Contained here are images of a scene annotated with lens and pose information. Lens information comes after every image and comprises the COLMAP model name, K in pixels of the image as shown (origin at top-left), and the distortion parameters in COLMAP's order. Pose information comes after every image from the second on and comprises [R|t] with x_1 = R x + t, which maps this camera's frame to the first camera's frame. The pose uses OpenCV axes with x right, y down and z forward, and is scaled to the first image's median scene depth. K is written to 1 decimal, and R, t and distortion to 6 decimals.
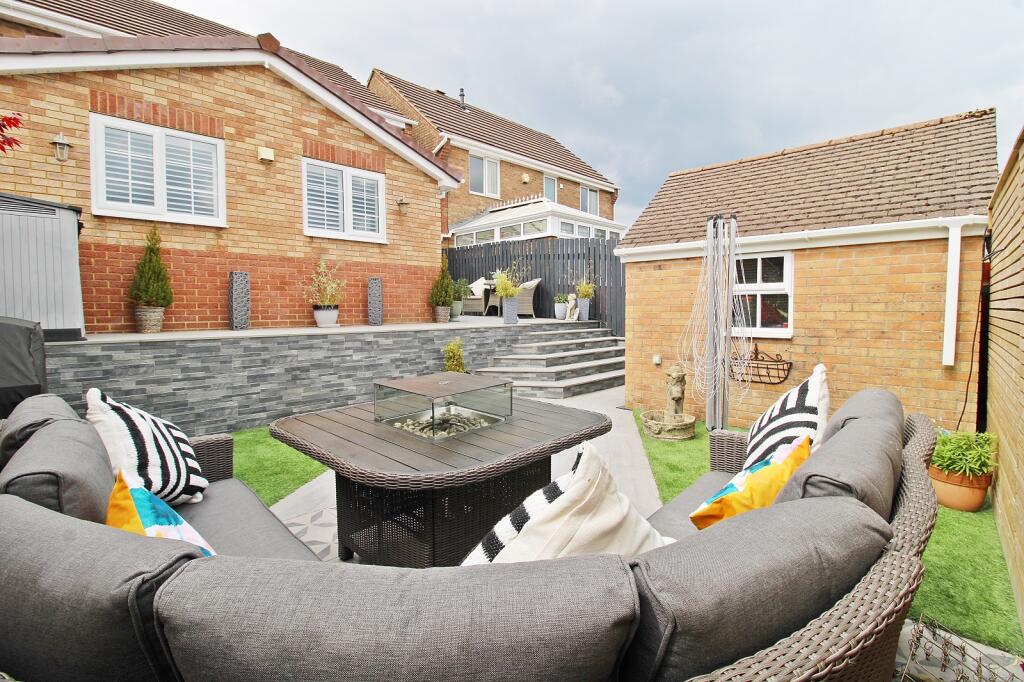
lens RADIAL K [[472.6, 0, 515.2], [0, 472.6, 330.9], [0, 0, 1]] dist [0.002448, -0.014351]
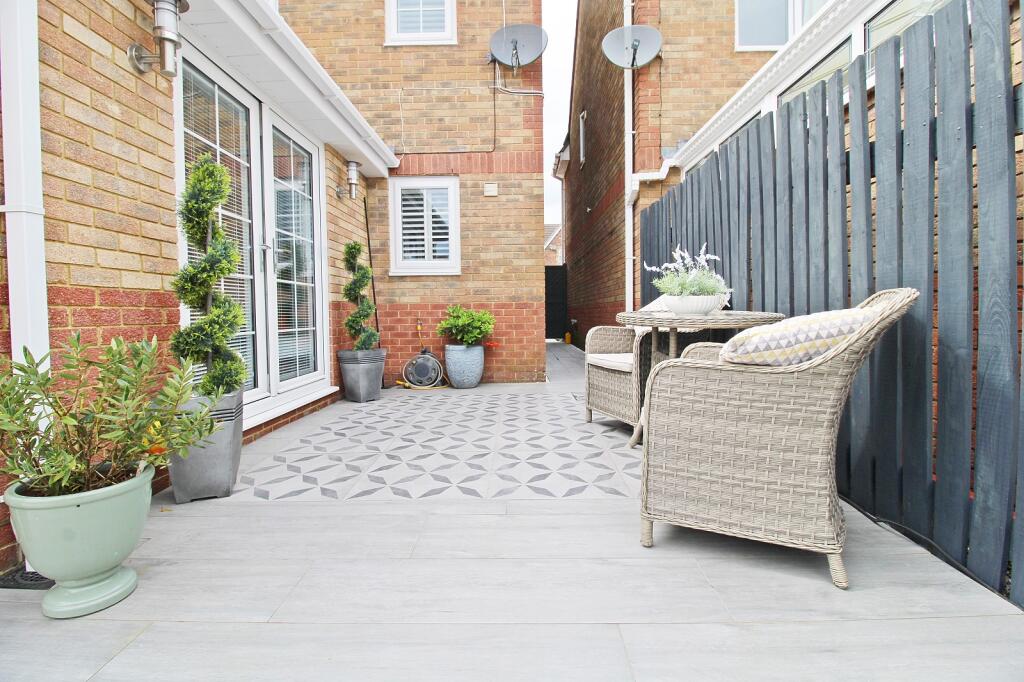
lens RADIAL K [[476.9, 0, 515.4], [0, 476.9, 327.2], [0, 0, 1]] dist [0.003031, -0.013116]
pose [[0.701306, 0.013036, -0.712741, 0.060519], [-0.018134, 0.999835, 0.000444, -0.085814], [0.712630, 0.012613, 0.701427, 0.730296]]
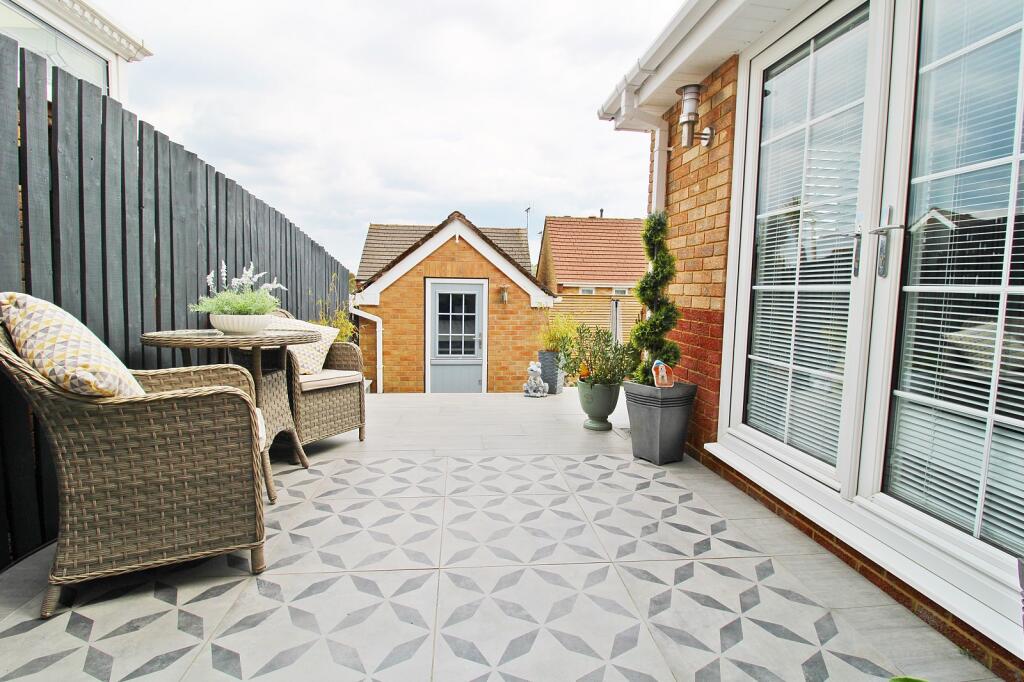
lens RADIAL K [[494.3, 0, 508.1], [0, 494.3, 329.7], [0, 0, 1]] dist [0.000714, -0.015207]
pose [[-0.775230, -0.068945, 0.627905, -0.251844], [0.008074, 0.992863, 0.118986, -0.117963], [-0.631627, 0.097311, -0.769141, 1.017582]]
